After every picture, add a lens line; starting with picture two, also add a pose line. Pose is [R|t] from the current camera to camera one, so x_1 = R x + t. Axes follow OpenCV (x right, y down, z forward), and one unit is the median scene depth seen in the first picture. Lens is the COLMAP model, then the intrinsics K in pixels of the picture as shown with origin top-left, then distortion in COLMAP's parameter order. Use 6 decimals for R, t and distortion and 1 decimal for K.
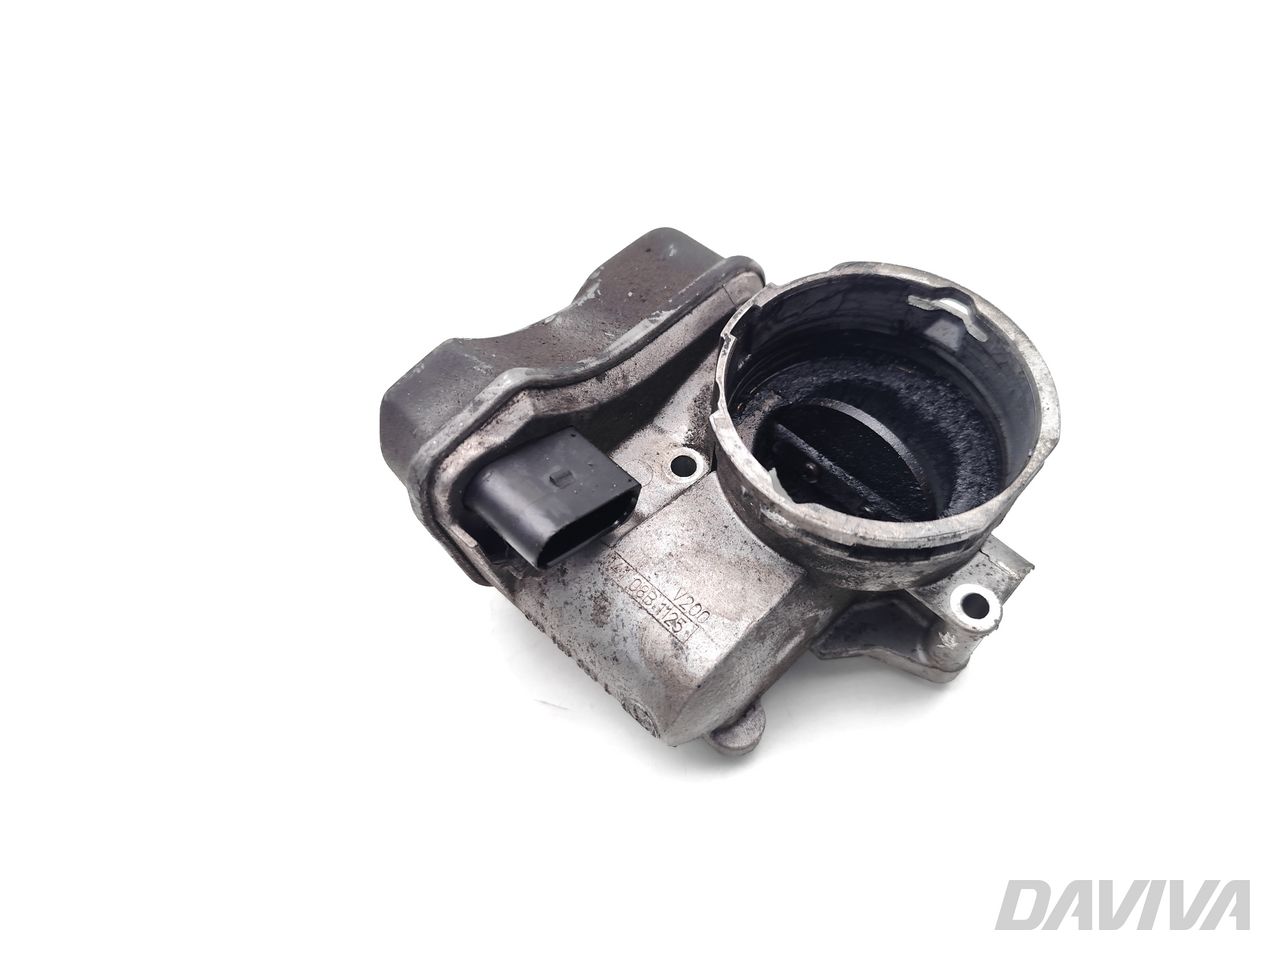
lens RADIAL K [[1046.1, 0, 642.6], [0, 1046.1, 480.7], [0, 0, 1]] dist [0.002525, -0.000724]
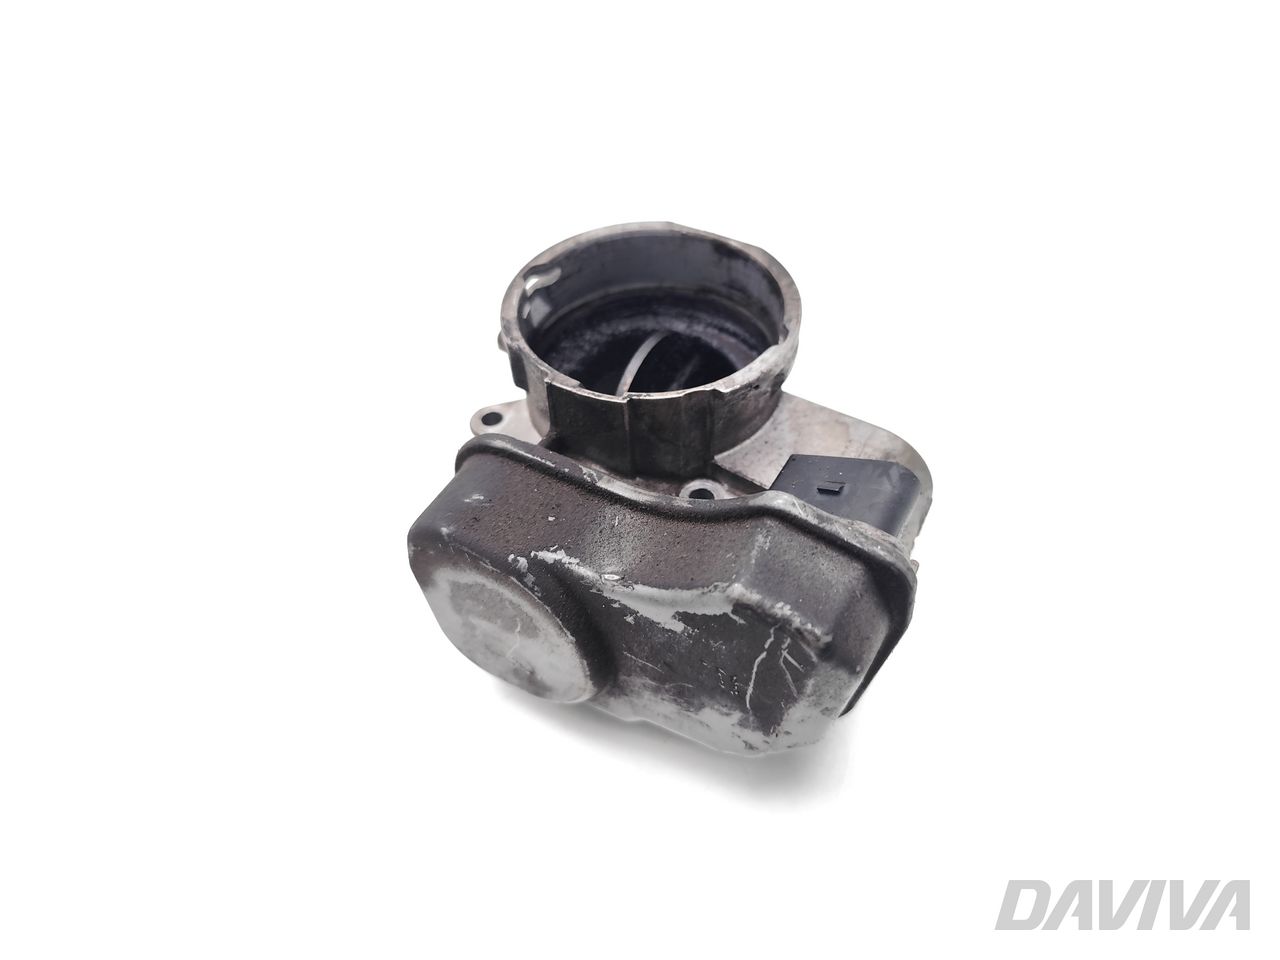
lens RADIAL K [[1046.1, 0, 641.1], [0, 1046.1, 480.1], [0, 0, 1]] dist [0.002525, -0.000724]
pose [[-0.309229, -0.642496, 0.701126, -0.660456], [0.781892, 0.247889, 0.572010, -0.661299], [-0.541316, 0.725086, 0.425708, 0.597790]]
